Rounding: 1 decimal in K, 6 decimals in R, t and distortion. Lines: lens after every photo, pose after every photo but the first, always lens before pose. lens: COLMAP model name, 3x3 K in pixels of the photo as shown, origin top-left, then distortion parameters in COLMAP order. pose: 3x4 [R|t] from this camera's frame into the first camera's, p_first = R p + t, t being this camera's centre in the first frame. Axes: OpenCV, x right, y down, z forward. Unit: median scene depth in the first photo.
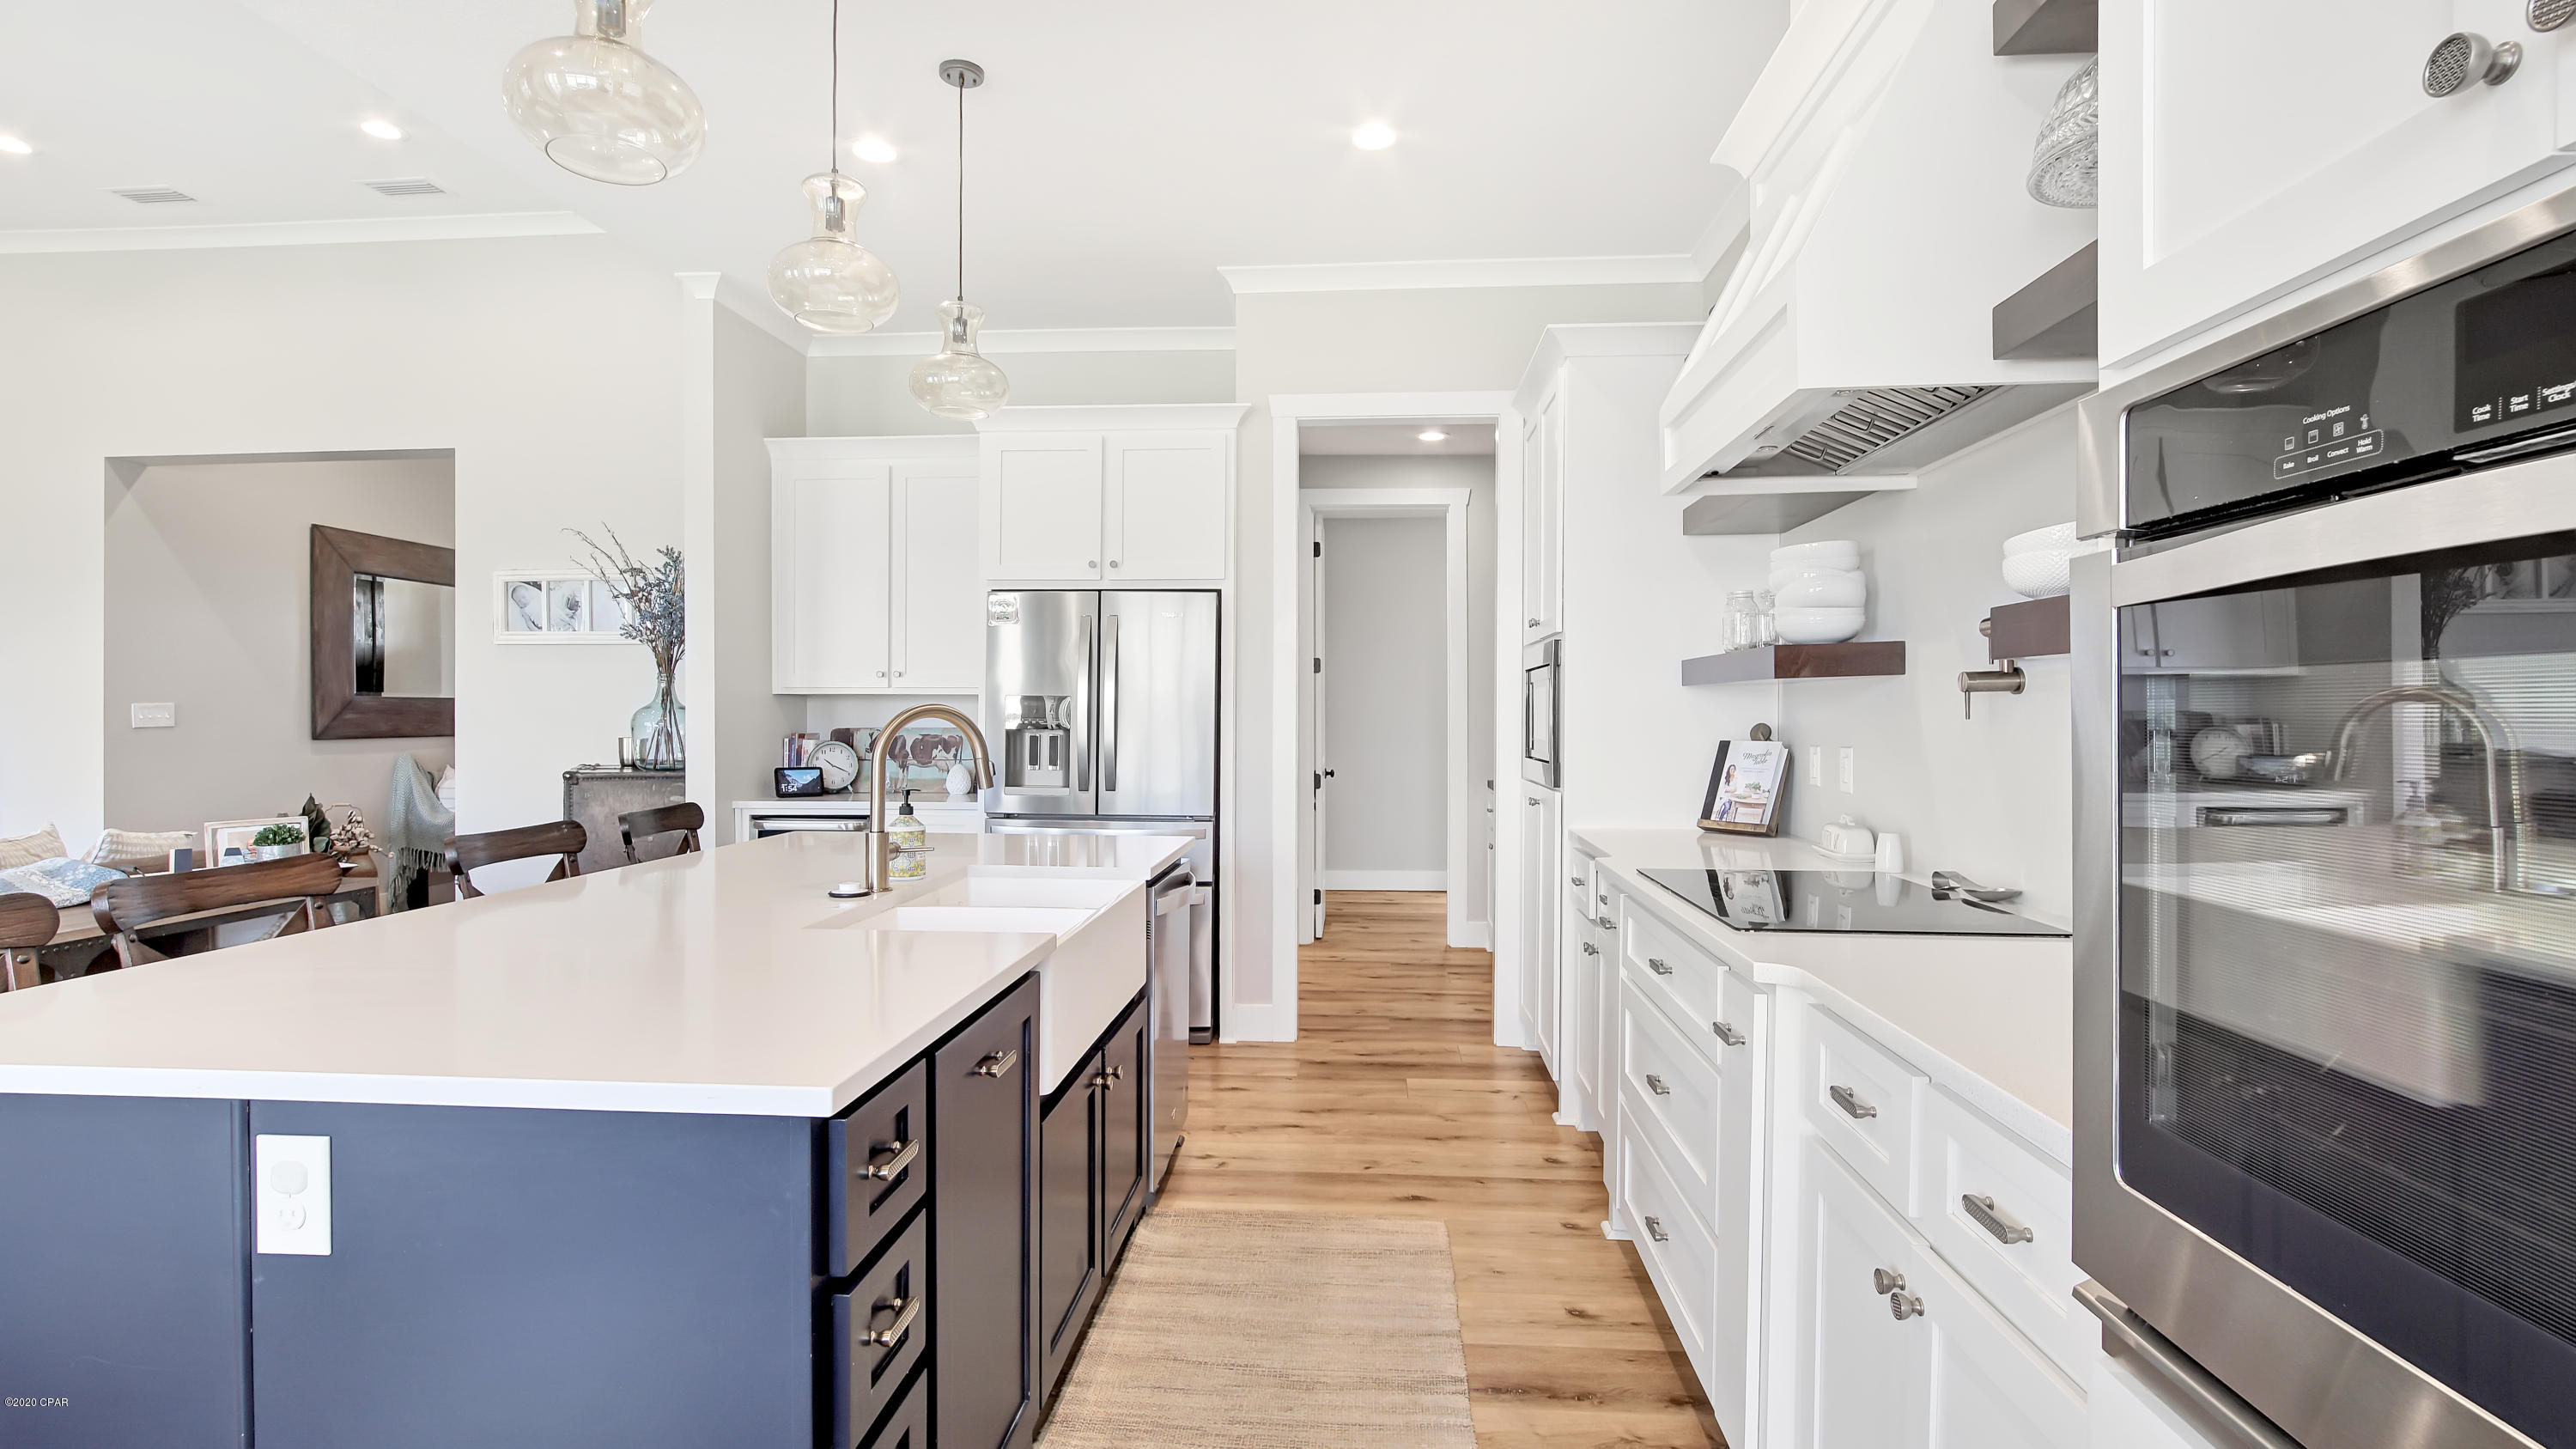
lens RADIAL K [[1249.6, 0, 1255.4], [0, 1249.6, 715.8], [0, 0, 1]] dist [0.000899, -0.000064]
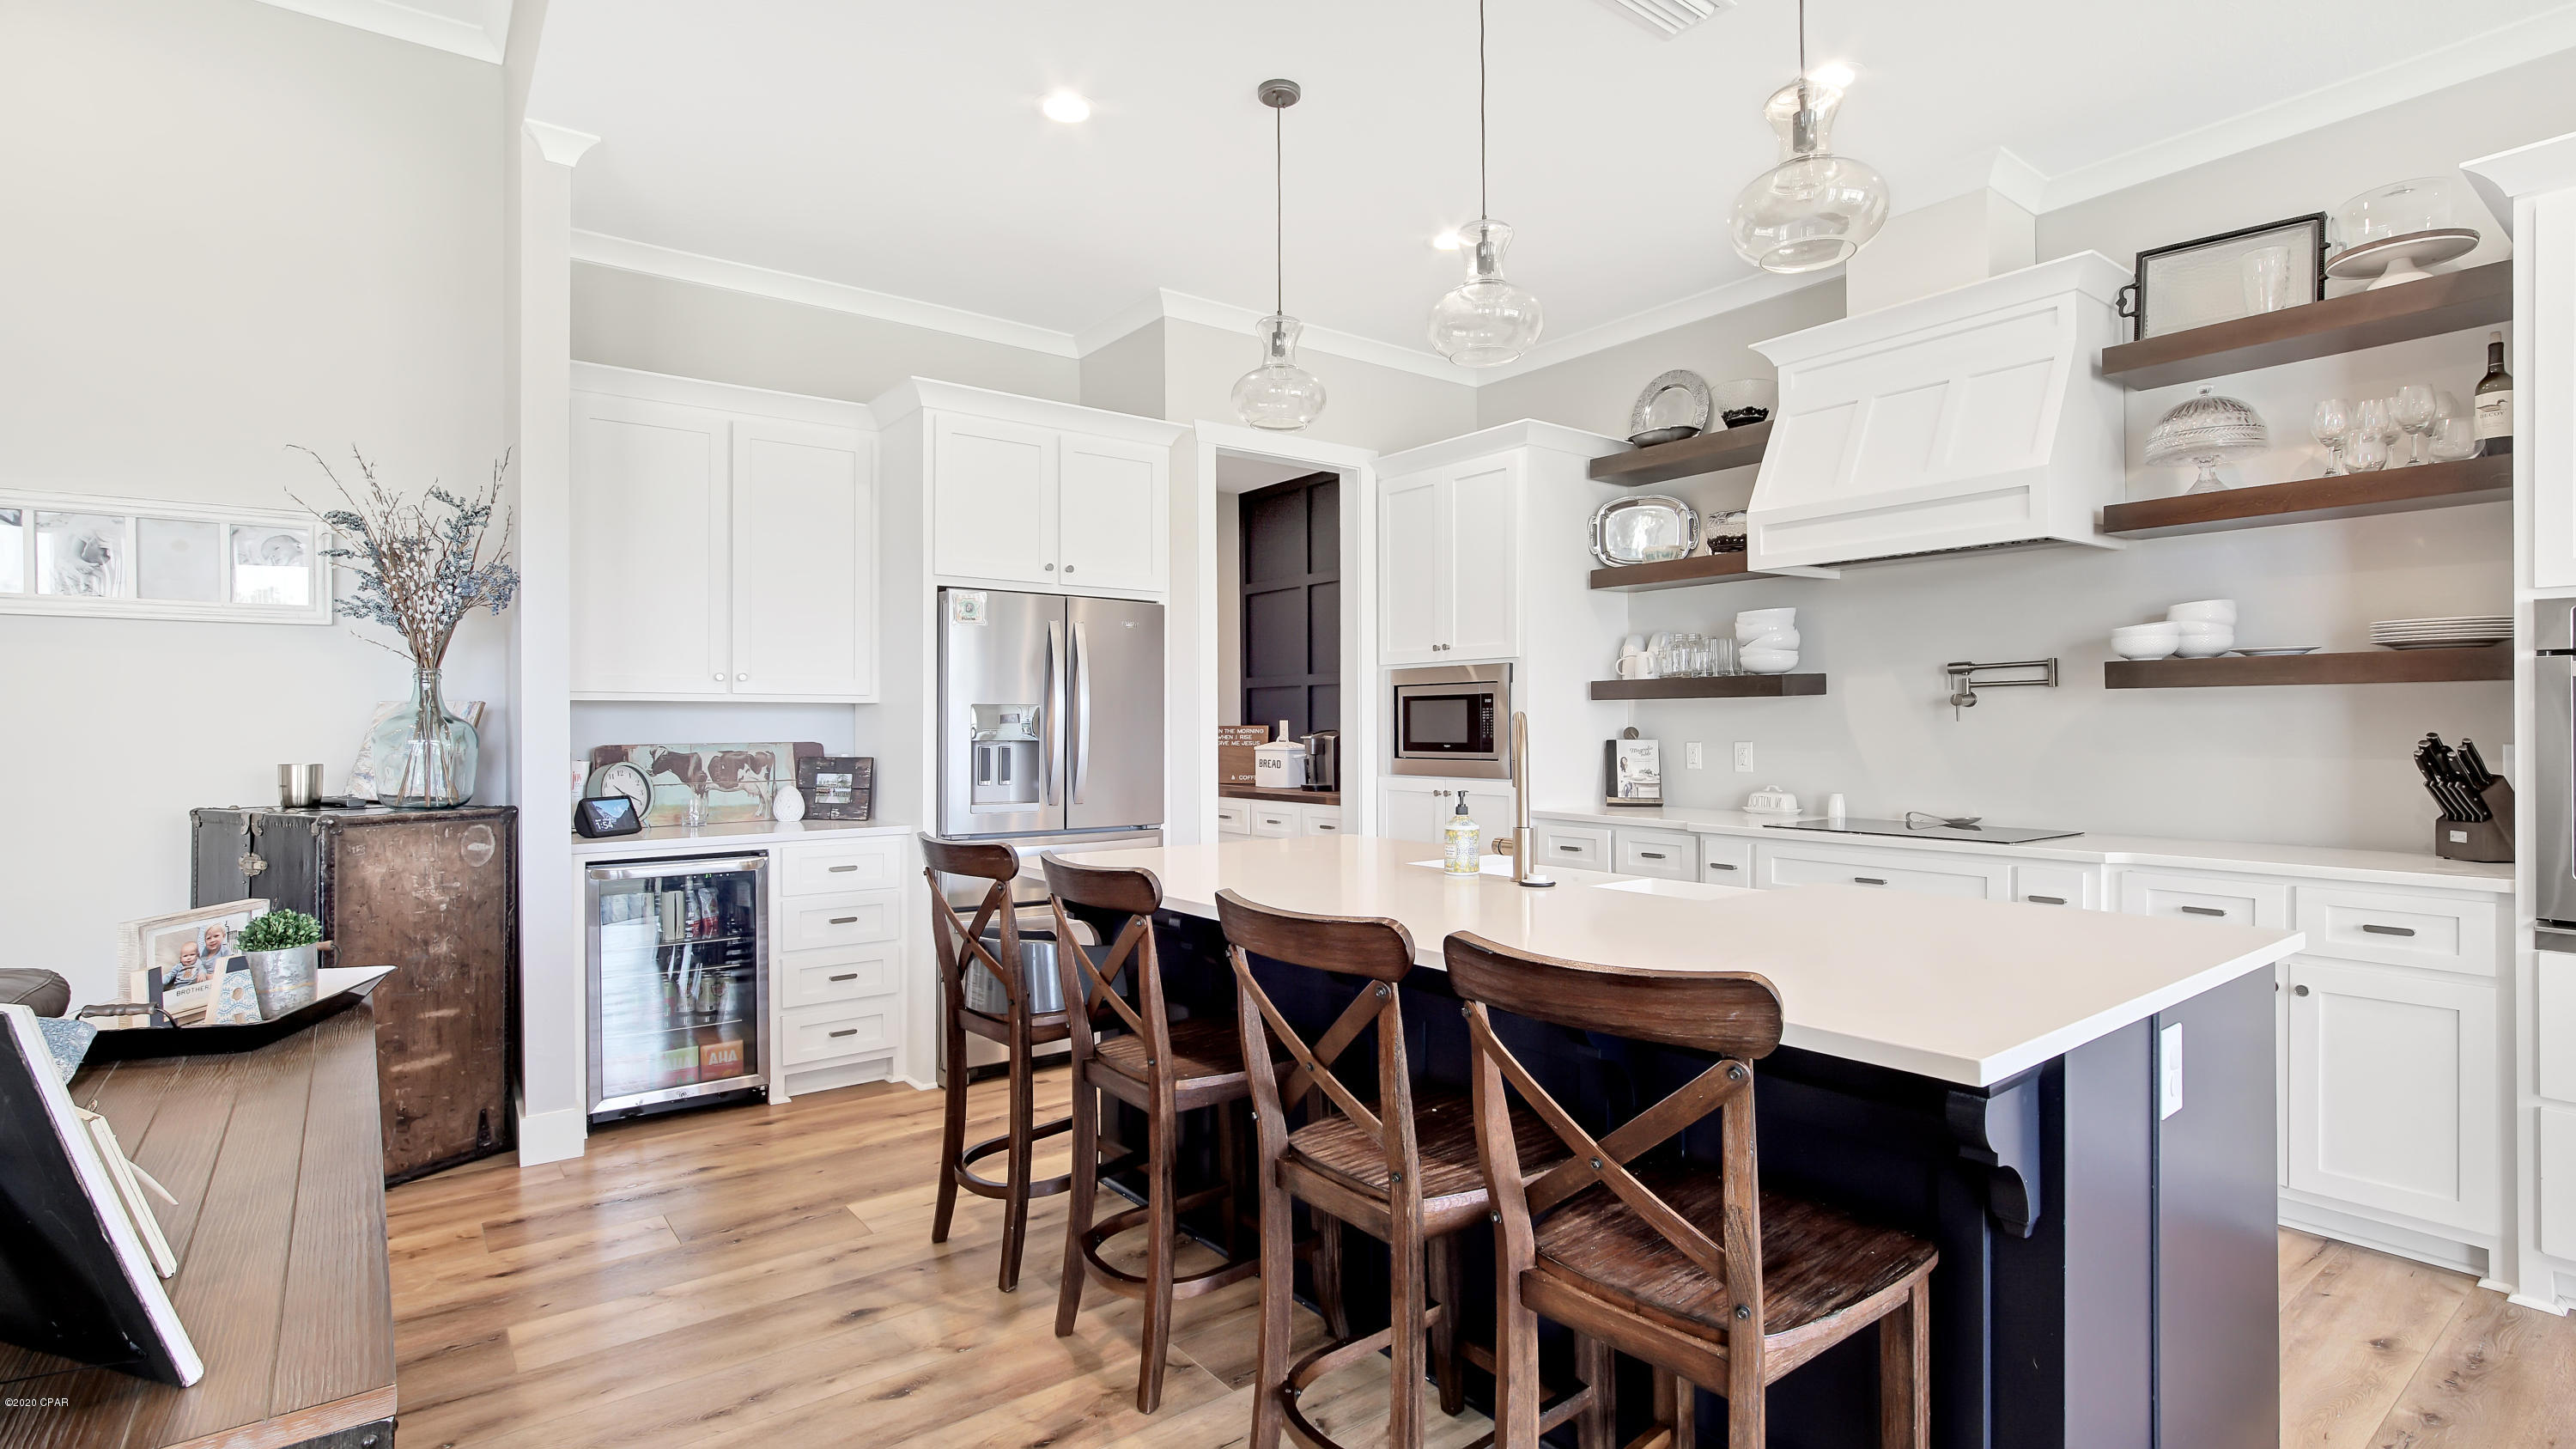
lens RADIAL K [[1243.8, 0, 1283.6], [0, 1243.8, 727.5], [0, 0, 1]] dist [0.000328, 0.000576]
pose [[0.736038, -0.006801, 0.676906, -0.641383], [0.007625, 0.999969, 0.001755, 0.000809], [-0.676897, 0.003870, 0.736068, 0.179930]]
